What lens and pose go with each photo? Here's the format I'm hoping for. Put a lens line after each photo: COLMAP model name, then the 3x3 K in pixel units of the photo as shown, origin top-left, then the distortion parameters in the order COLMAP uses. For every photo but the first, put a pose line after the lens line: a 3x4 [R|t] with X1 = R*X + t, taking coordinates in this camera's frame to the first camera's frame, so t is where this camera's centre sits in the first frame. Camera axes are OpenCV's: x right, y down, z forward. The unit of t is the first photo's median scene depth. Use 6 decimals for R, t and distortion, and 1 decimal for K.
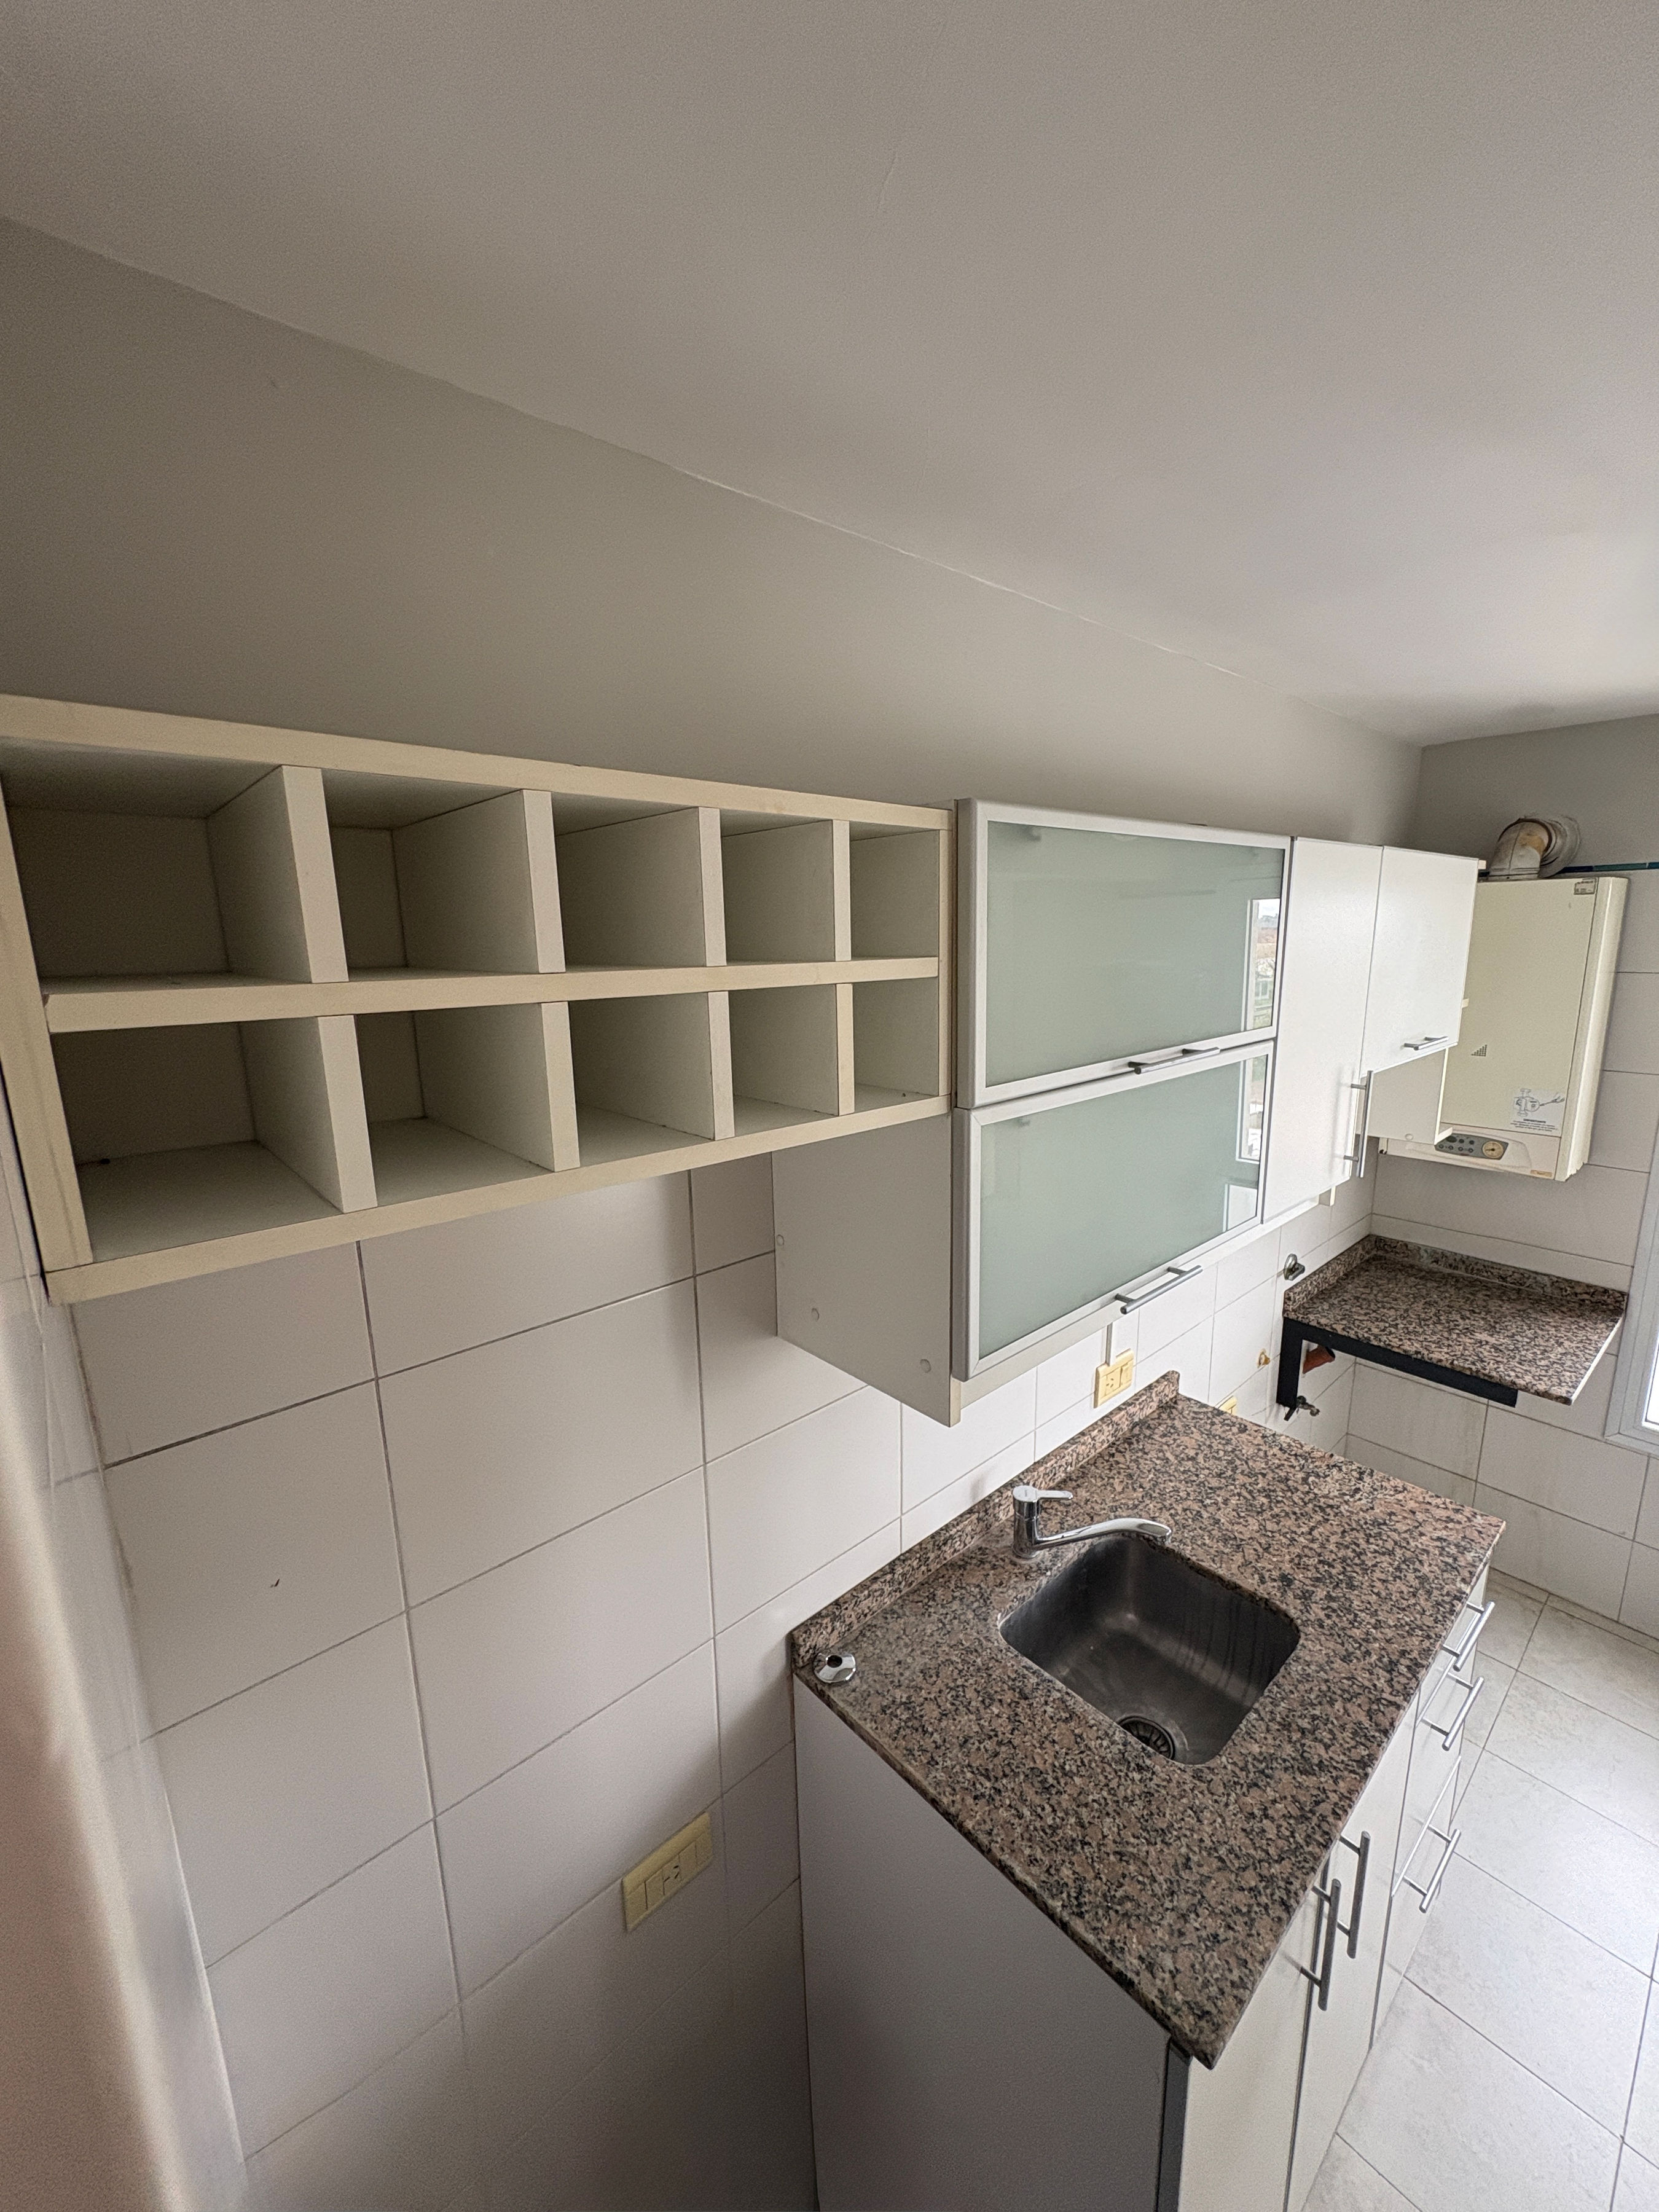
lens RADIAL K [[878.5, 0, 829.5], [0, 878.5, 1106.0], [0, 0, 1]] dist [0.000204, 0.000435]
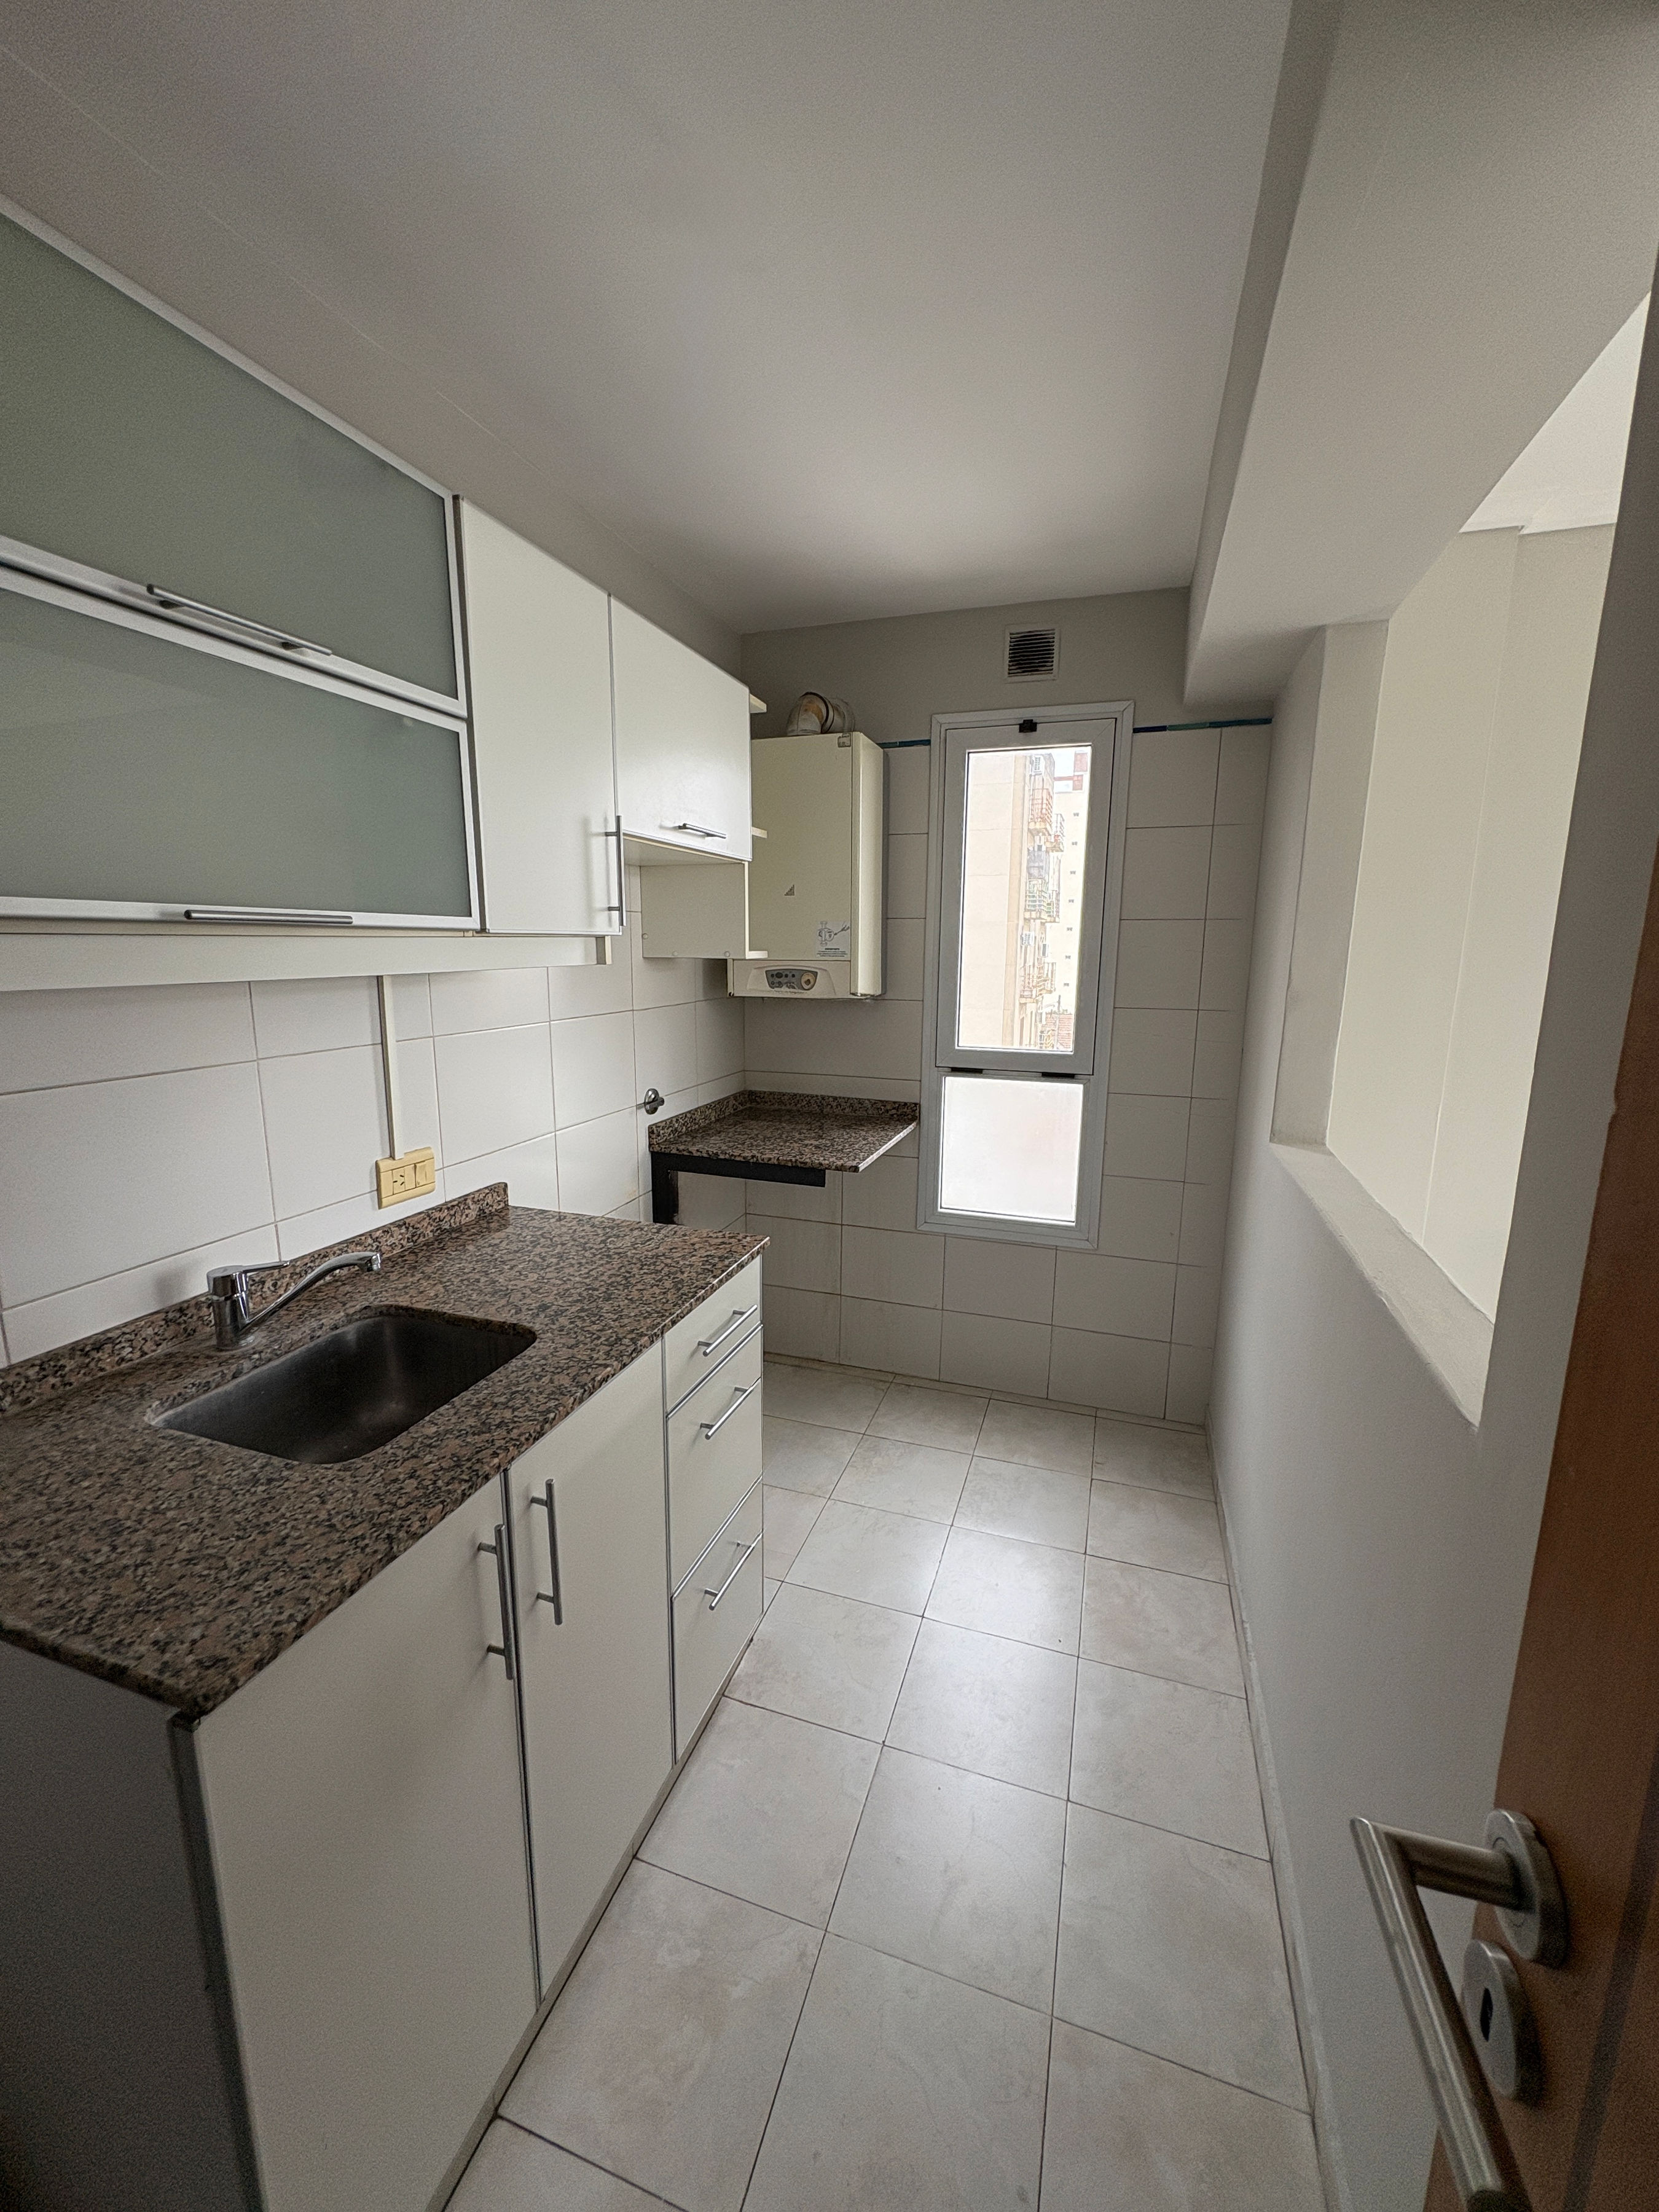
lens RADIAL K [[878.5, 0, 829.5], [0, 878.5, 1106.0], [0, 0, 1]] dist [0.000204, 0.000435]
pose [[0.867351, -0.064668, 0.493477, 0.243124], [0.074753, 0.997202, -0.000709, 0.252635], [-0.492050, 0.037503, 0.869759, 0.003795]]
